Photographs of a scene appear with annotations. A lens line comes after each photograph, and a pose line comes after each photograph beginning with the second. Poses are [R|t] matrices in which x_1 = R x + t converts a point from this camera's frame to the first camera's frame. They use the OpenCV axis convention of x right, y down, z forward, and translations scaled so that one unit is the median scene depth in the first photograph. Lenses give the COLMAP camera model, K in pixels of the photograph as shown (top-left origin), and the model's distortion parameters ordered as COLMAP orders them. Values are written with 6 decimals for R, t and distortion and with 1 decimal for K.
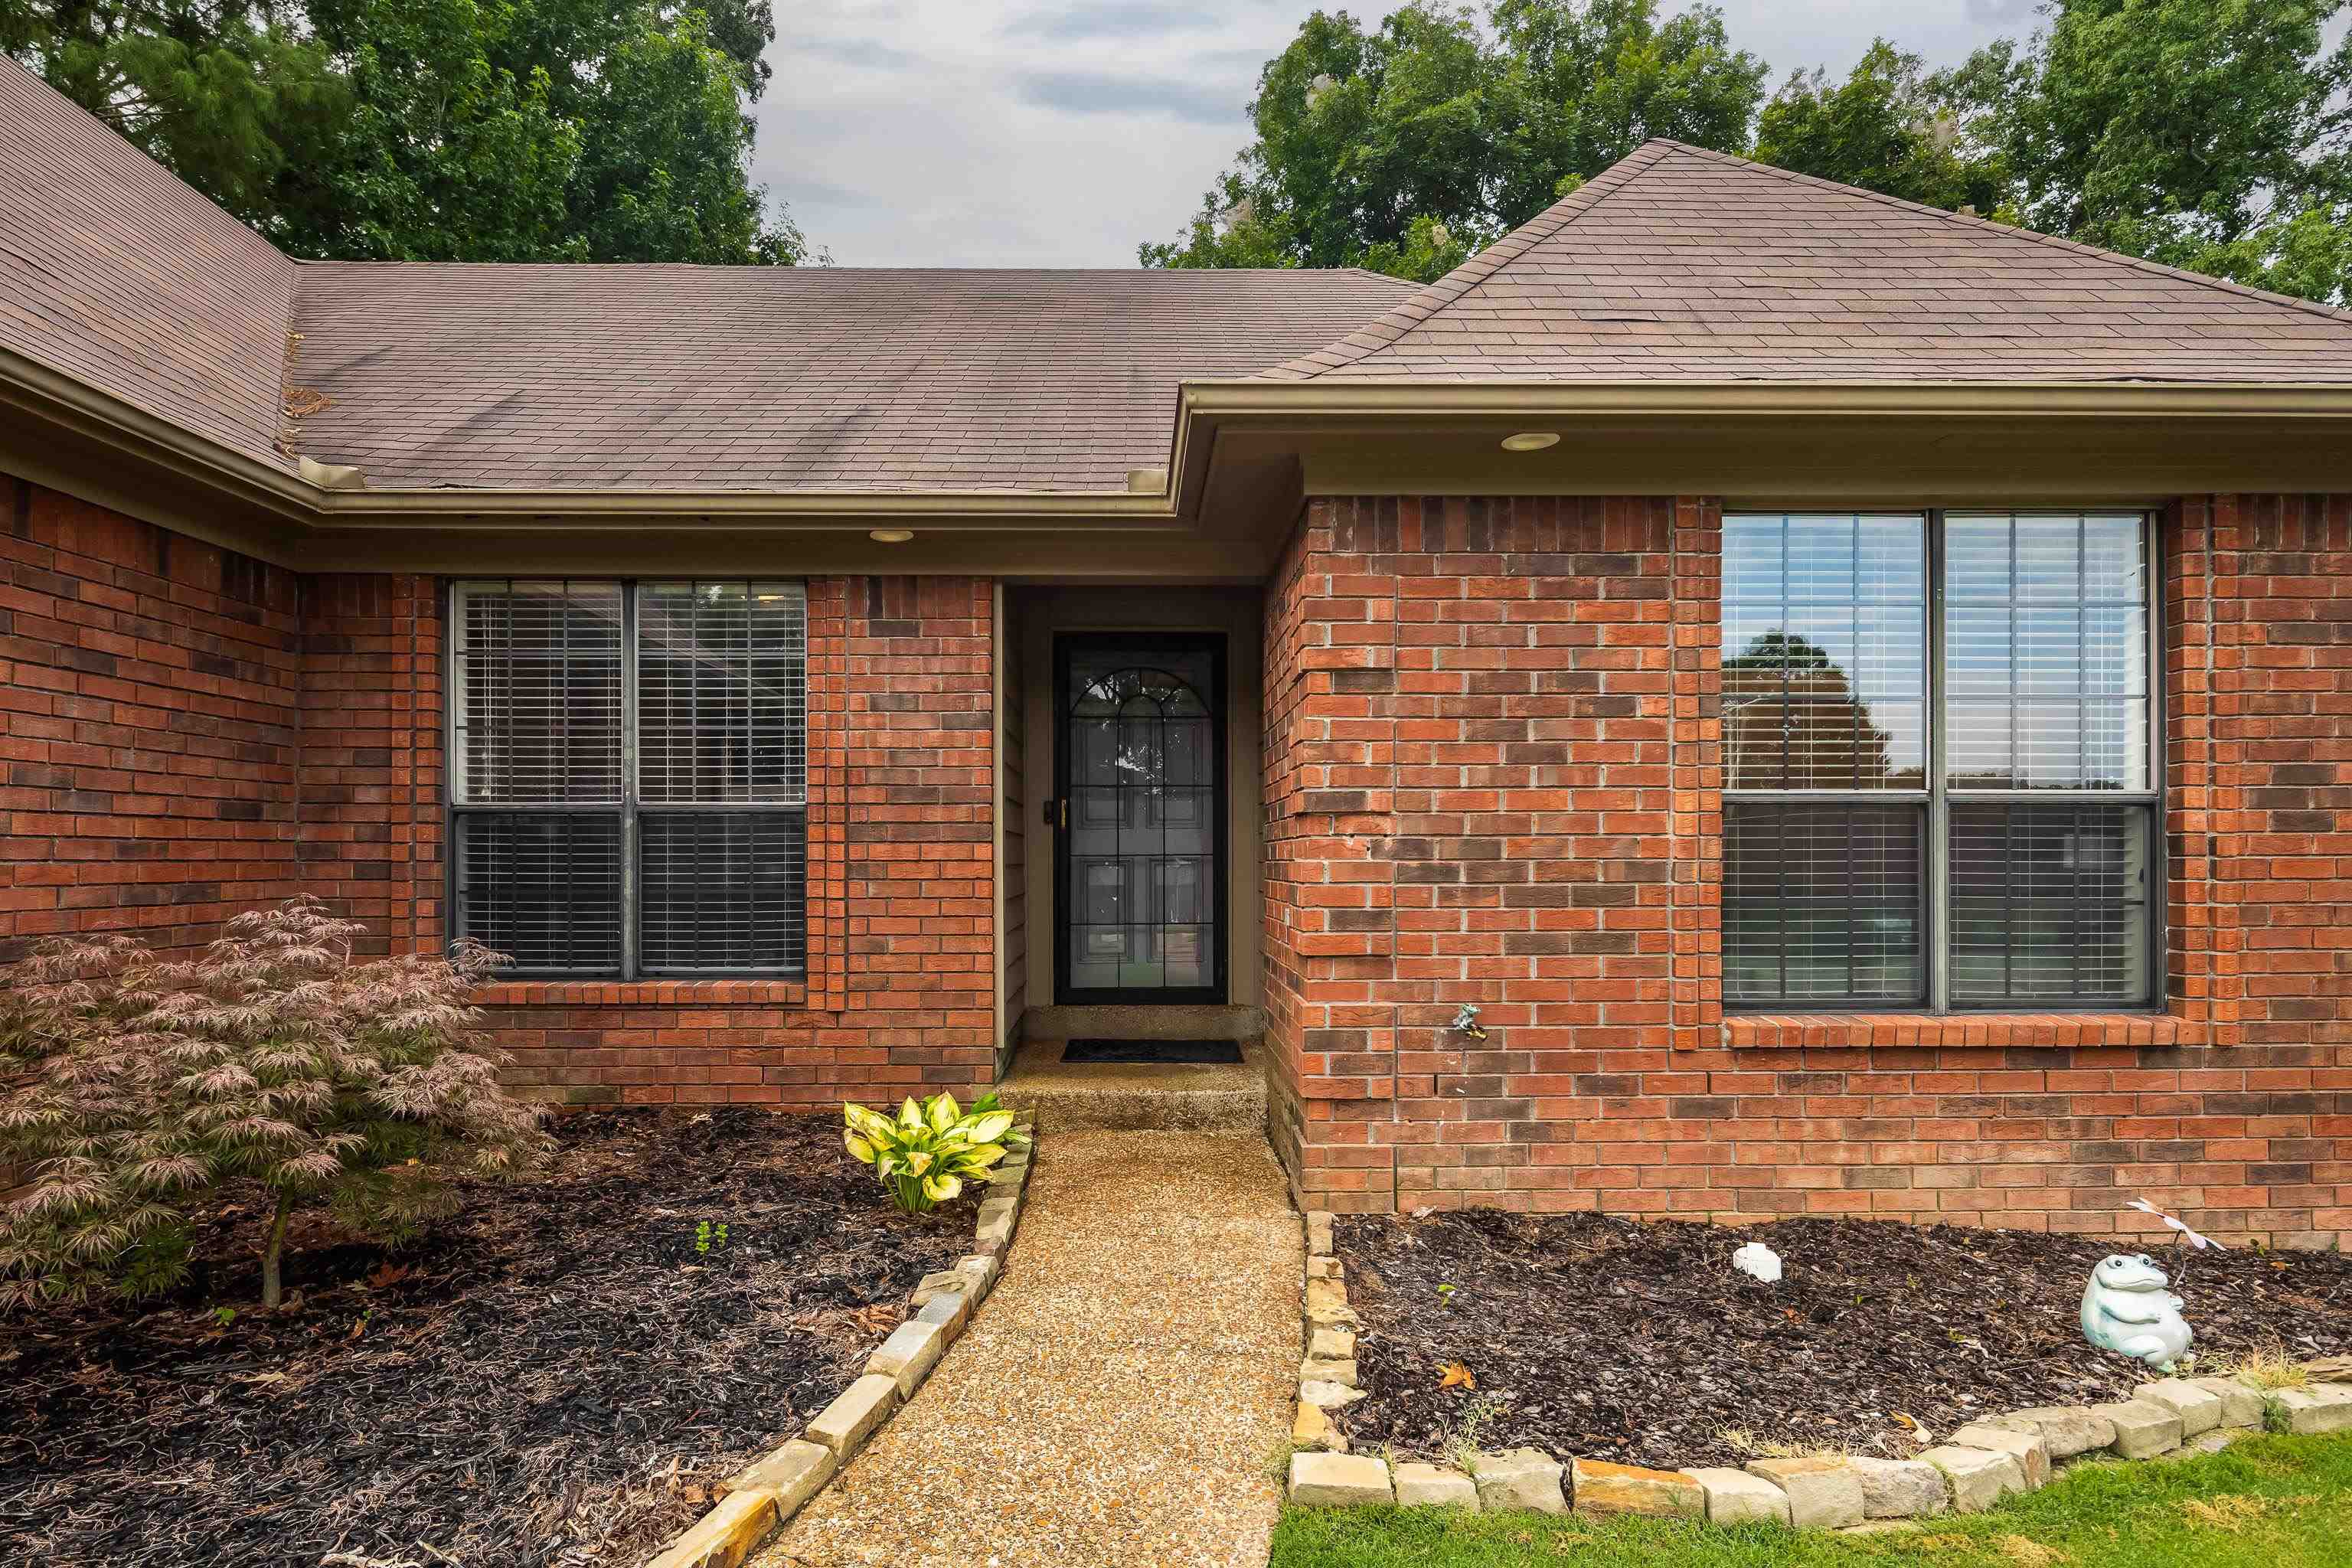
lens RADIAL K [[1134.9, 0, 1179.7], [0, 1134.9, 731.7], [0, 0, 1]] dist [-0.001479, -0.000457]
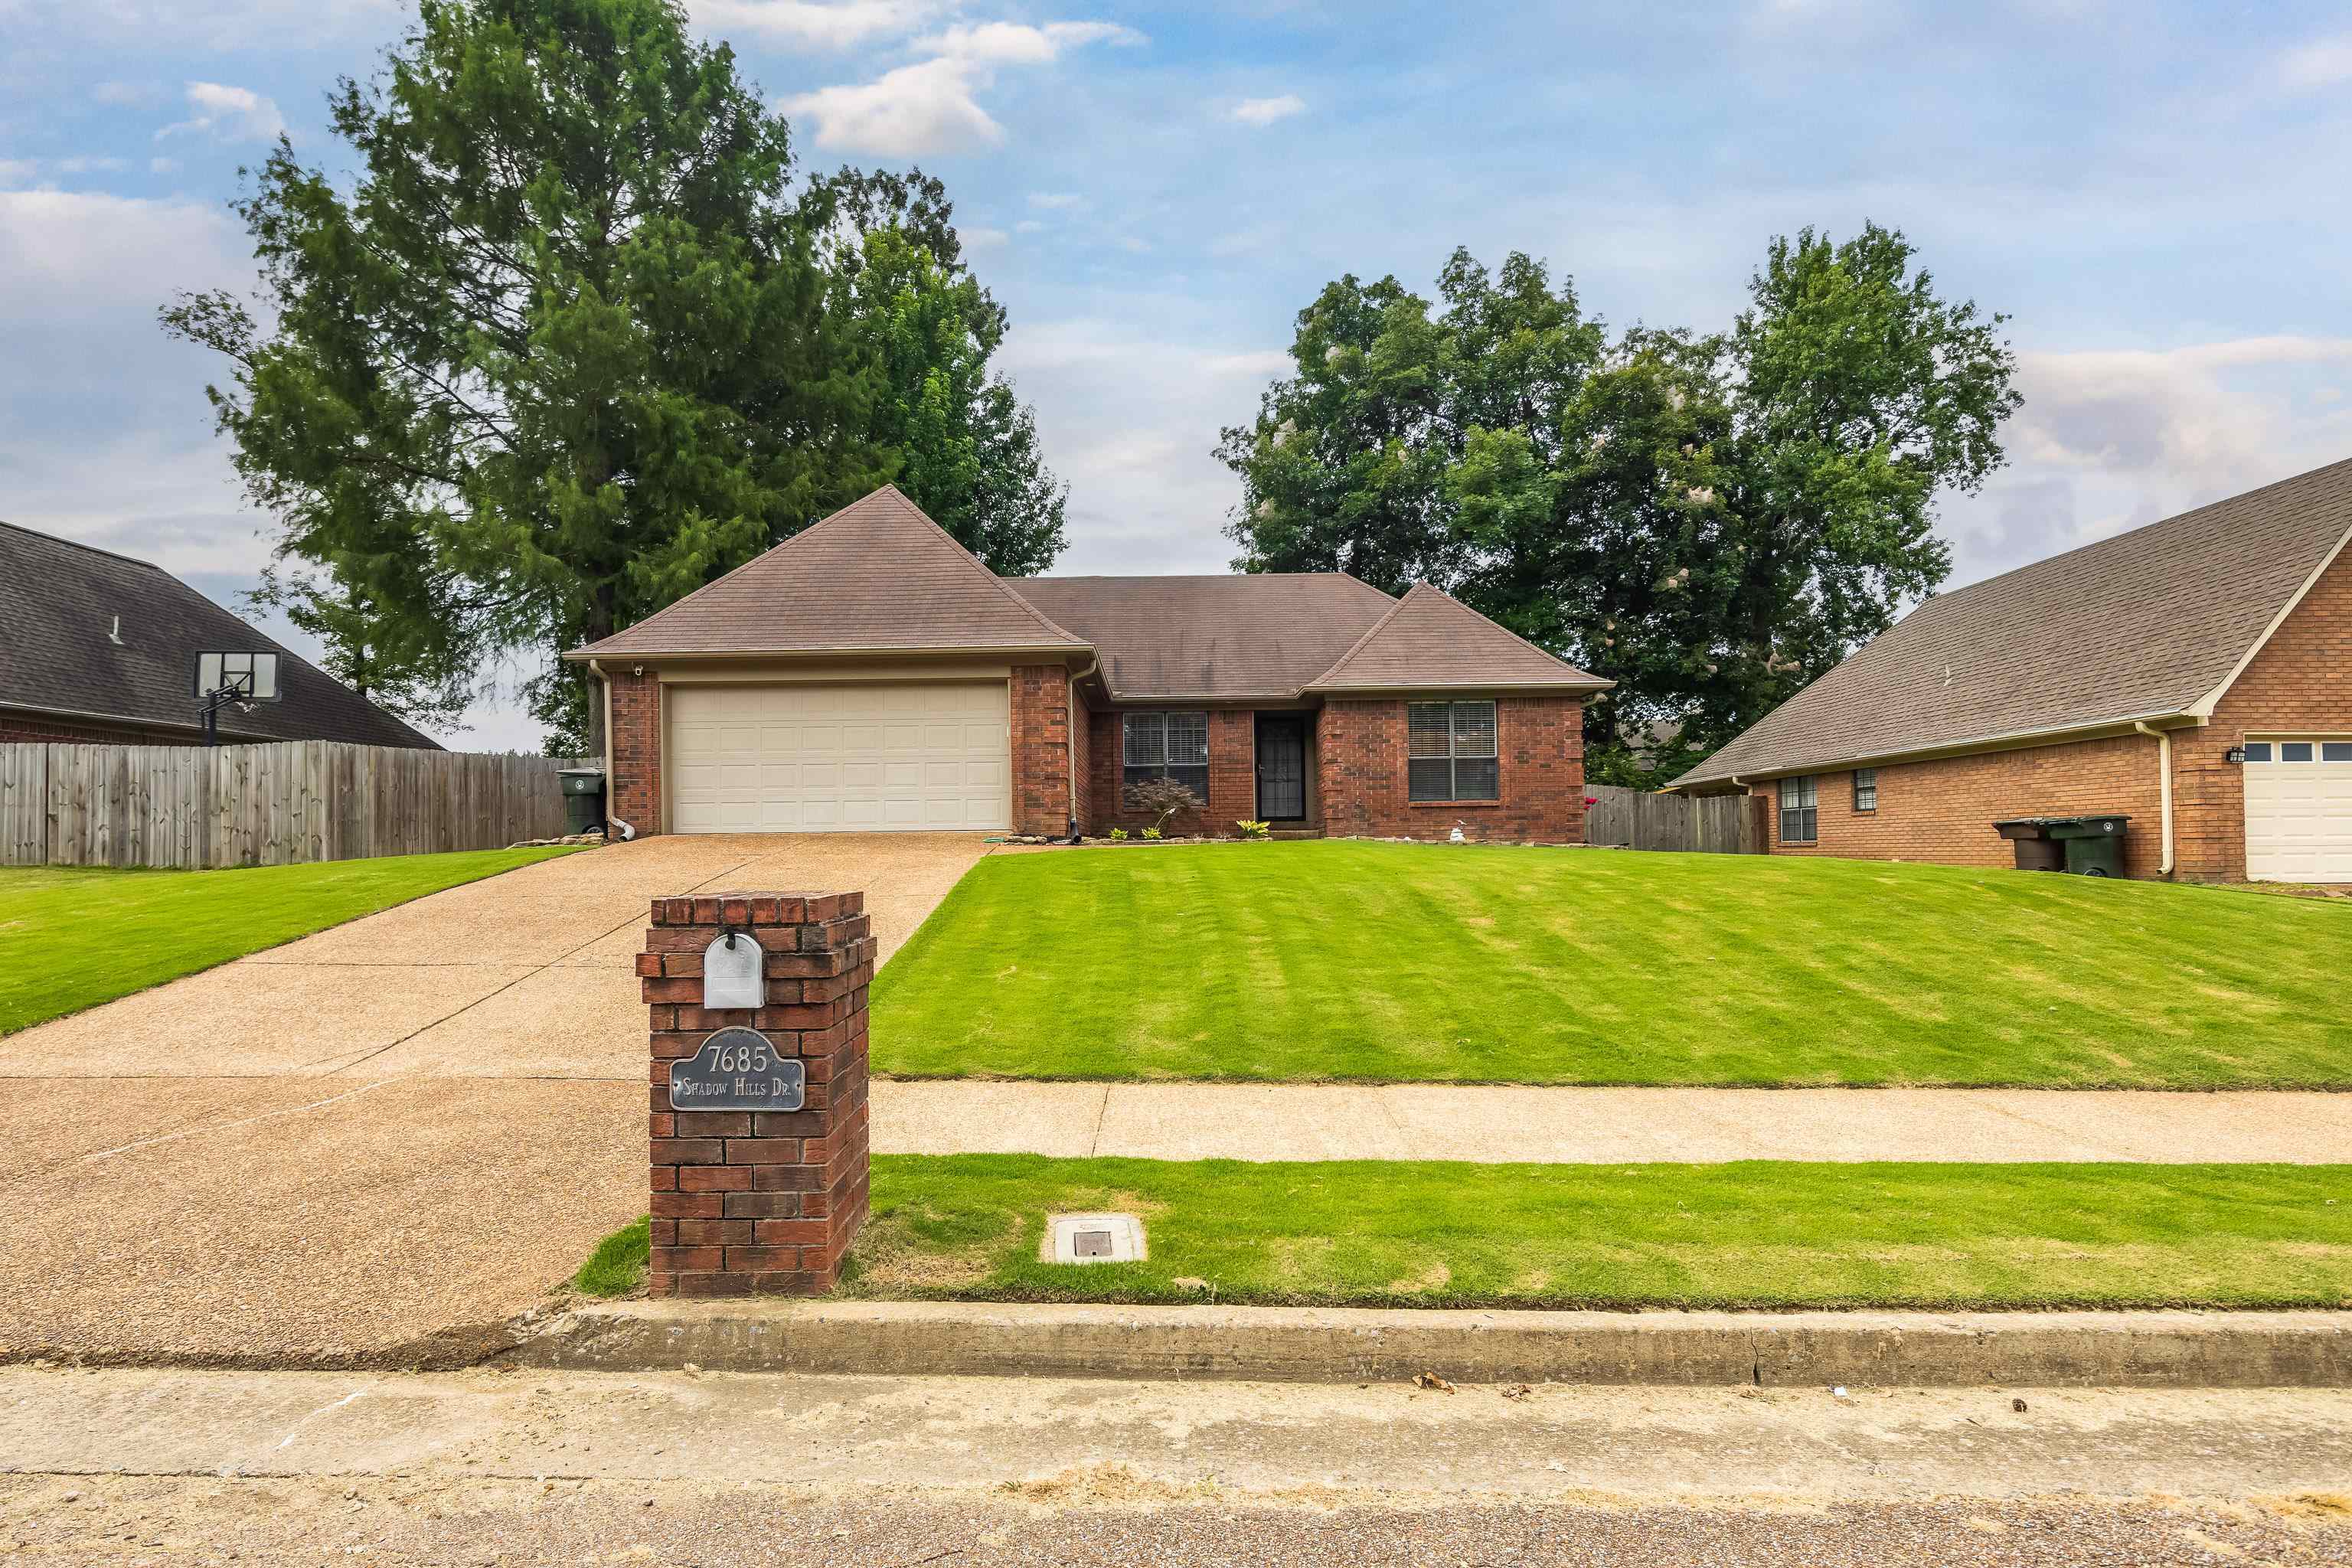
lens RADIAL K [[1134.9, 0, 1179.7], [0, 1134.9, 731.7], [0, 0, 1]] dist [-0.001479, -0.000457]
pose [[0.999575, -0.014475, -0.025318, -0.415055], [0.014570, 0.999888, 0.003558, -0.094611], [0.025264, -0.003925, 0.999673, -4.102434]]
